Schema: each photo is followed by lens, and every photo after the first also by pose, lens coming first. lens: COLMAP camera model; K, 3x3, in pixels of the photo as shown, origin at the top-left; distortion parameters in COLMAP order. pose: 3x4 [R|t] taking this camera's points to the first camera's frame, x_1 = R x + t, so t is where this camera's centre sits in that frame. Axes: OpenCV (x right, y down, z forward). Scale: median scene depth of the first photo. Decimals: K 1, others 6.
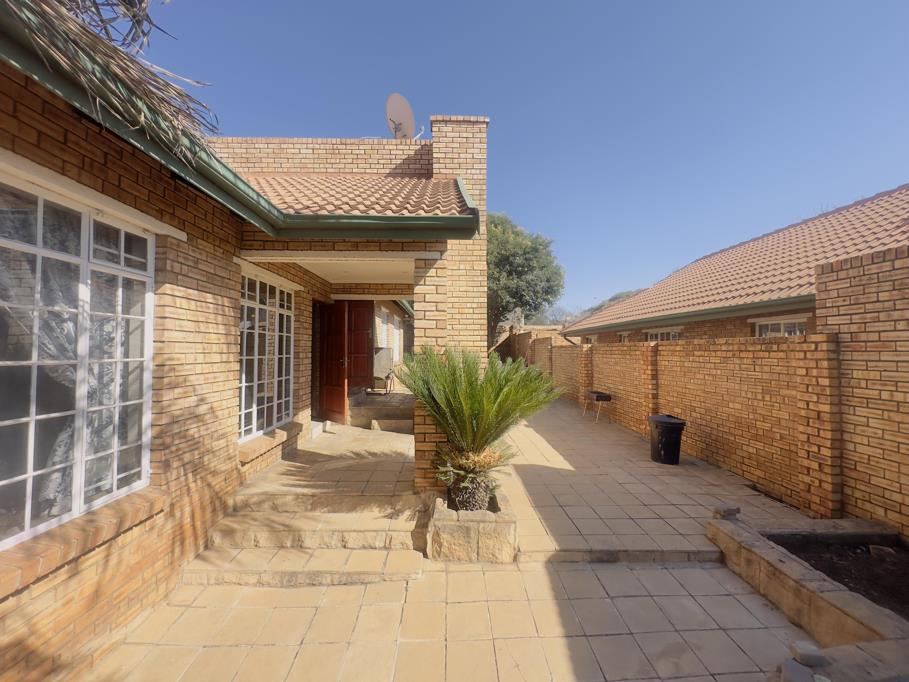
lens RADIAL K [[362.1, 0, 452.6], [0, 362.1, 342.5], [0, 0, 1]] dist [-0.006095, 0.000259]
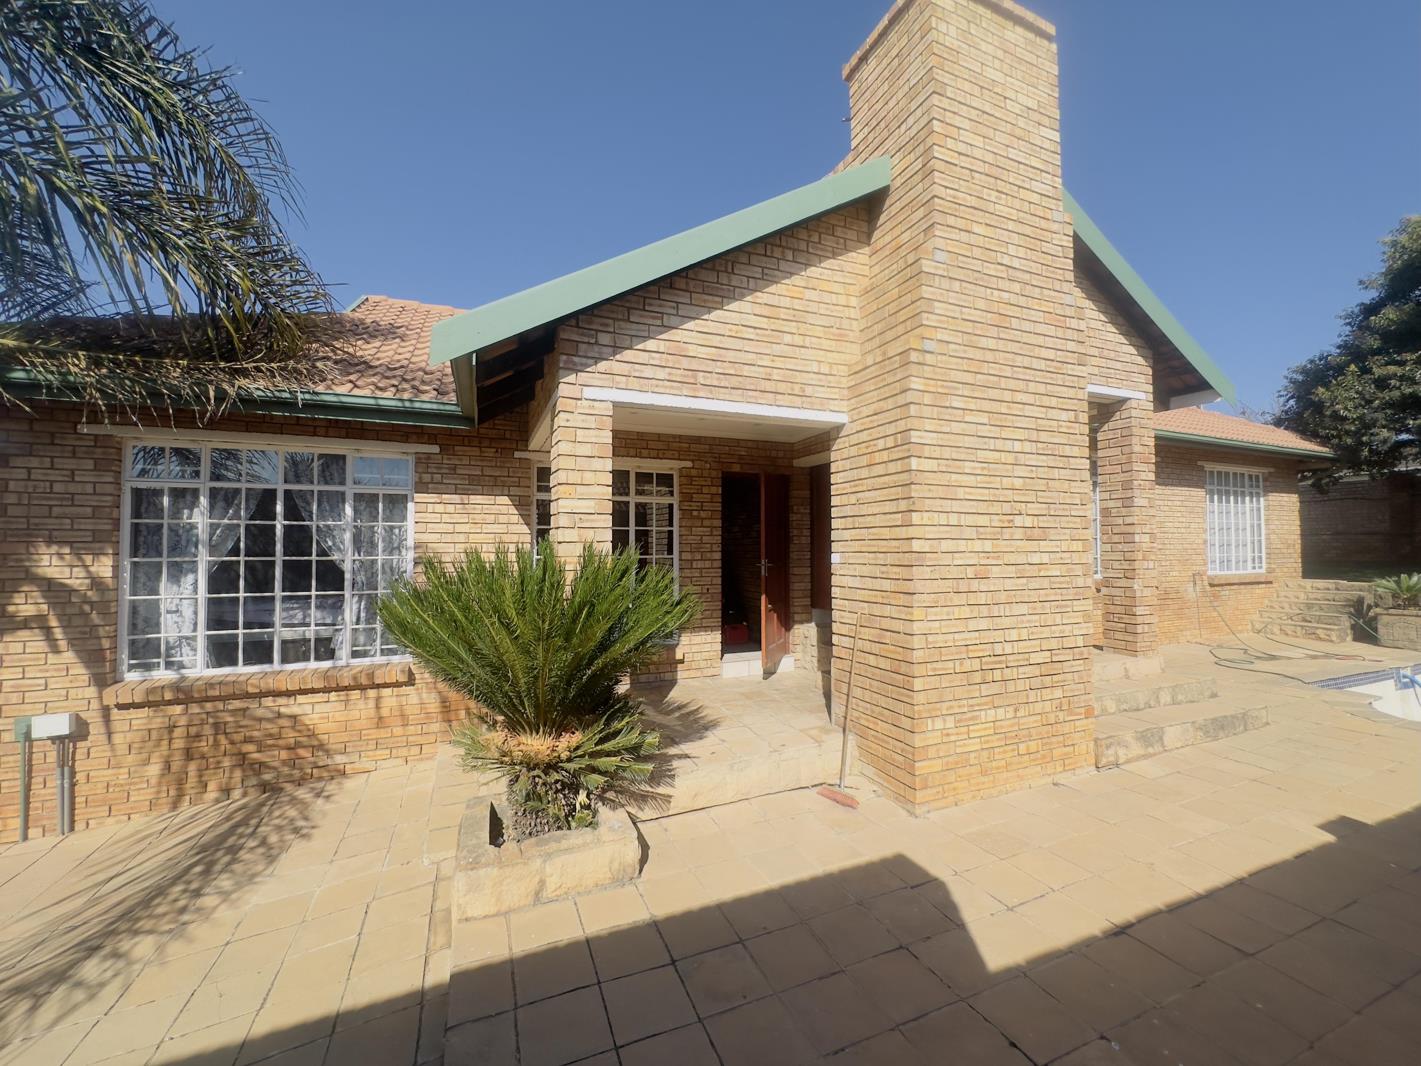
lens RADIAL K [[566.0, 0, 707.6], [0, 566.0, 535.3], [0, 0, 1]] dist [-0.006095, 0.000259]
pose [[0.366419, -0.023905, -0.930143, 0.664193], [0.022908, 0.999599, -0.016666, 0.013289], [0.930168, -0.015201, 0.366820, 0.629637]]
